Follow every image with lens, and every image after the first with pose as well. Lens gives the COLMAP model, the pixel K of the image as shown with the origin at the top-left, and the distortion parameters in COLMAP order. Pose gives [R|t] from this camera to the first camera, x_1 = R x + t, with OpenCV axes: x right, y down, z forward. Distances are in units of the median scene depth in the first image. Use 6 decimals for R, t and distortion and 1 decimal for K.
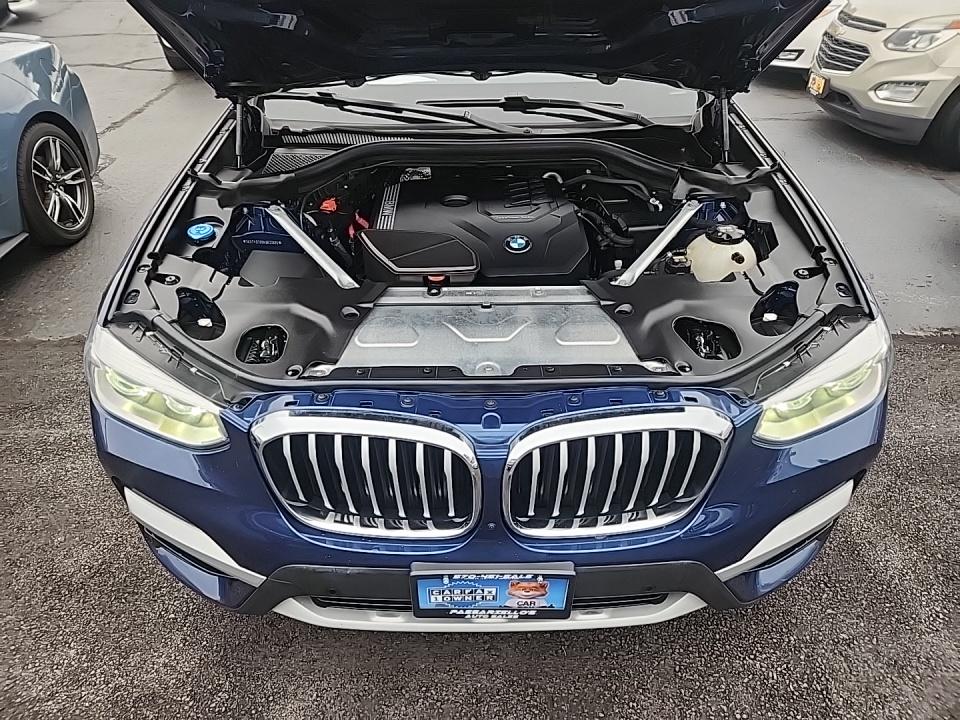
lens RADIAL K [[633.8, 0, 480.0], [0, 633.8, 360.0], [0, 0, 1]] dist [0.058802, -0.042386]
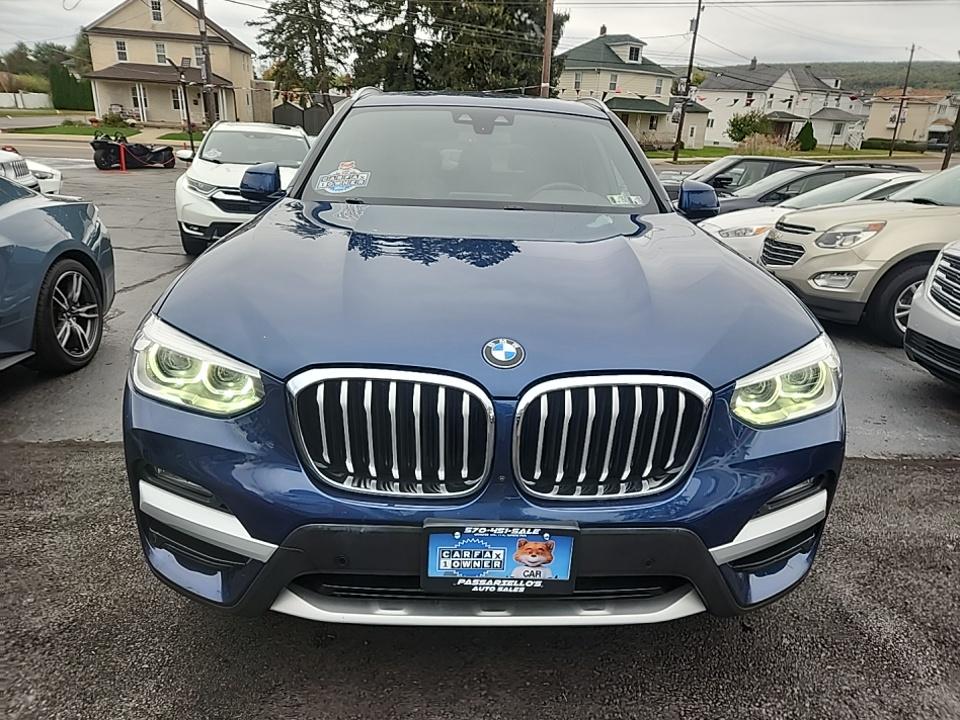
lens RADIAL K [[641.3, 0, 496.8], [0, 641.3, 362.7], [0, 0, 1]] dist [0.058323, -0.039661]
pose [[0.998038, 0.031759, 0.053954, -0.037883], [-0.013488, 0.950622, -0.310057, 0.279699], [-0.061137, 0.308721, 0.949186, -0.066858]]
